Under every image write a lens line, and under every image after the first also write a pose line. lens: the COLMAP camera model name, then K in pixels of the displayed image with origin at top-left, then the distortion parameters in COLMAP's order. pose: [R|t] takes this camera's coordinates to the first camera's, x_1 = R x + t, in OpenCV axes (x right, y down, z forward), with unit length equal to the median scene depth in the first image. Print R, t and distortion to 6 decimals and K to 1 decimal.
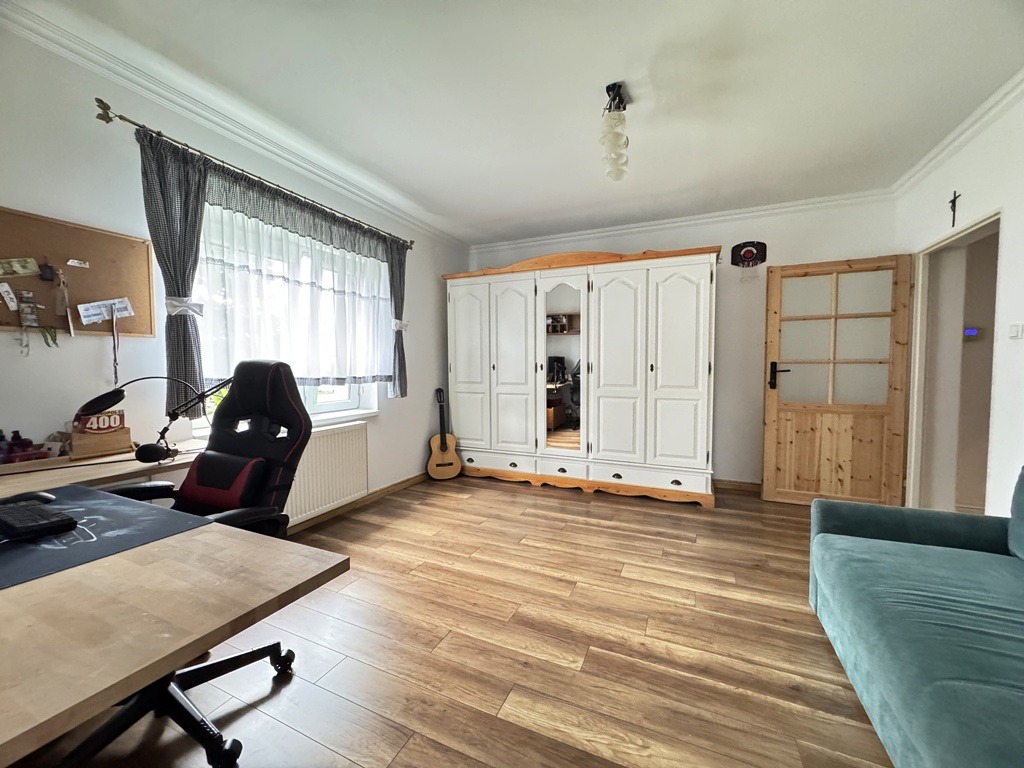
lens RADIAL K [[406.3, 0, 510.1], [0, 406.3, 383.0], [0, 0, 1]] dist [-0.003085, 0.000373]
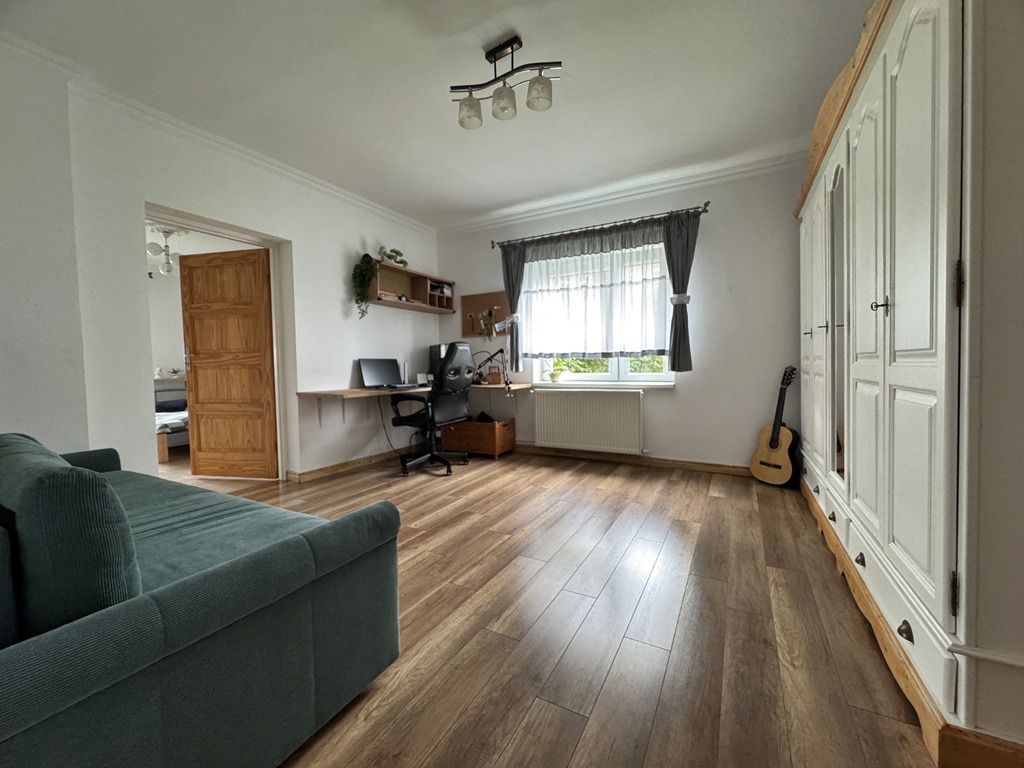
lens RADIAL K [[406.3, 0, 511.6], [0, 406.3, 381.6], [0, 0, 1]] dist [-0.003085, 0.000373]
pose [[-0.075506, 0.041271, -0.996291, 1.006668], [-0.027403, 0.998680, 0.043447, 0.036917], [0.996769, 0.030582, -0.074276, 0.891370]]
